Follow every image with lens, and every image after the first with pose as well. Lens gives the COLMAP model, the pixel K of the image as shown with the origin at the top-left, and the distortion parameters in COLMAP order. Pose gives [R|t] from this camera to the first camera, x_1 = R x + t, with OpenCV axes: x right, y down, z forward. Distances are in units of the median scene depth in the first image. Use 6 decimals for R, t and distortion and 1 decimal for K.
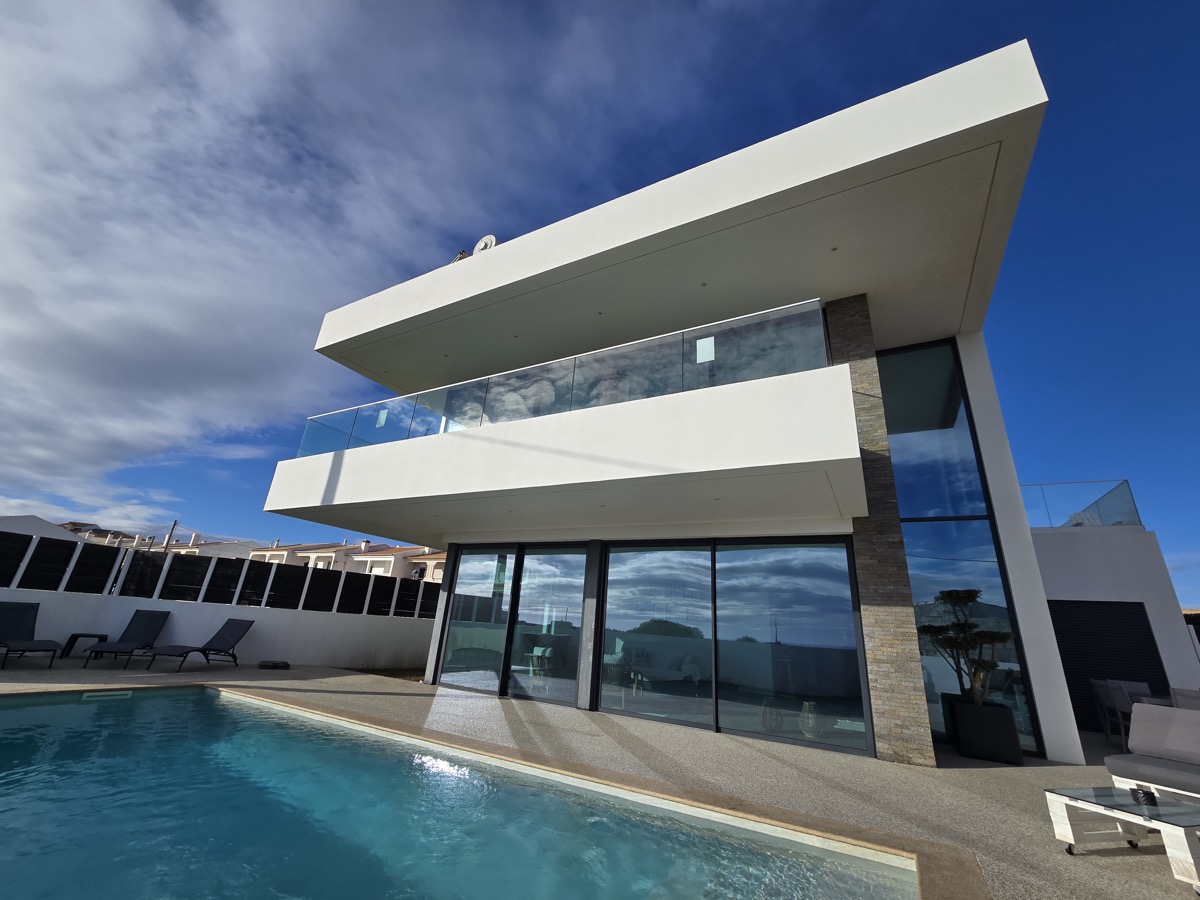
lens RADIAL K [[488.0, 0, 601.7], [0, 488.0, 454.6], [0, 0, 1]] dist [-0.008658, -0.000508]
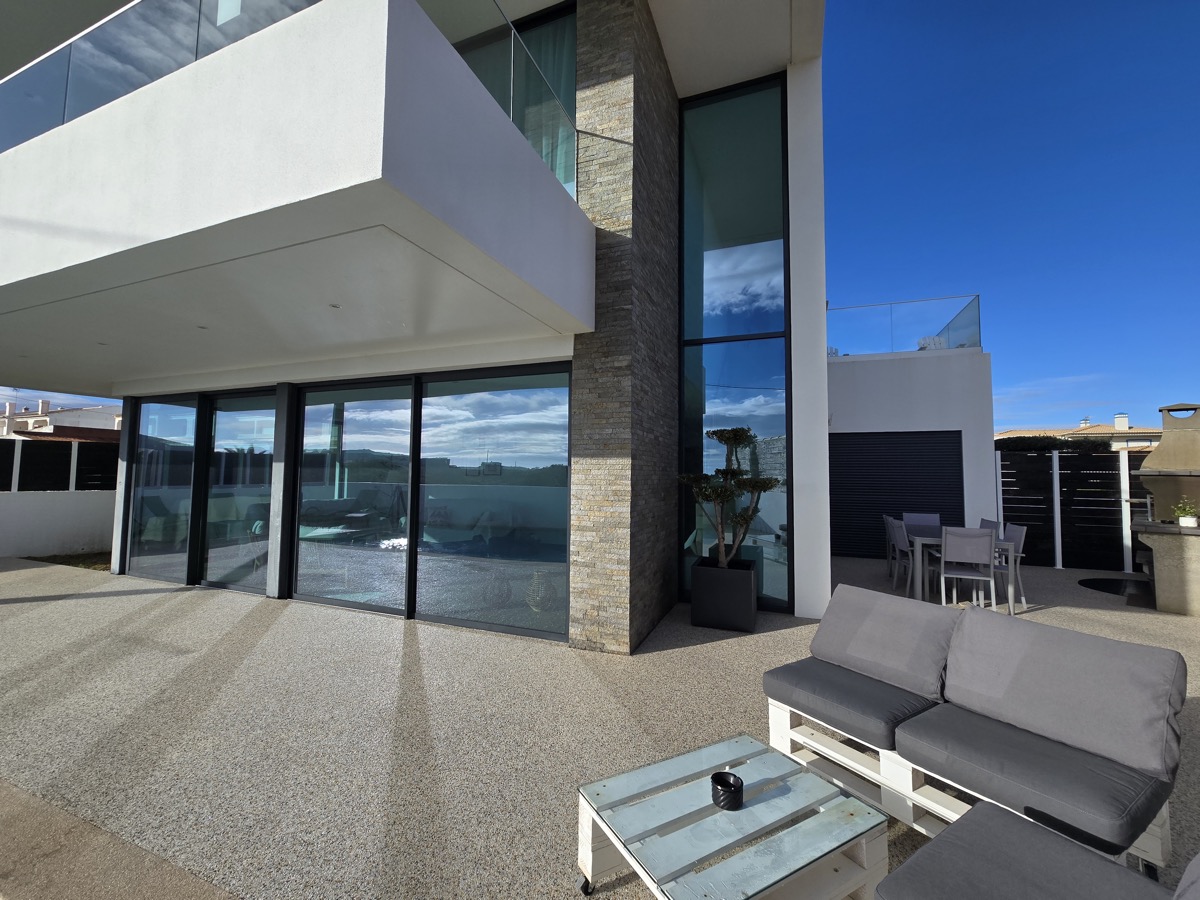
lens RADIAL K [[488.0, 0, 599.3], [0, 488.0, 449.5], [0, 0, 1]] dist [-0.008658, -0.000508]
pose [[0.991222, -0.061780, 0.116886, 0.458456], [0.022448, 0.949911, 0.311714, 0.069383], [-0.130289, -0.306354, 0.942959, 0.294435]]
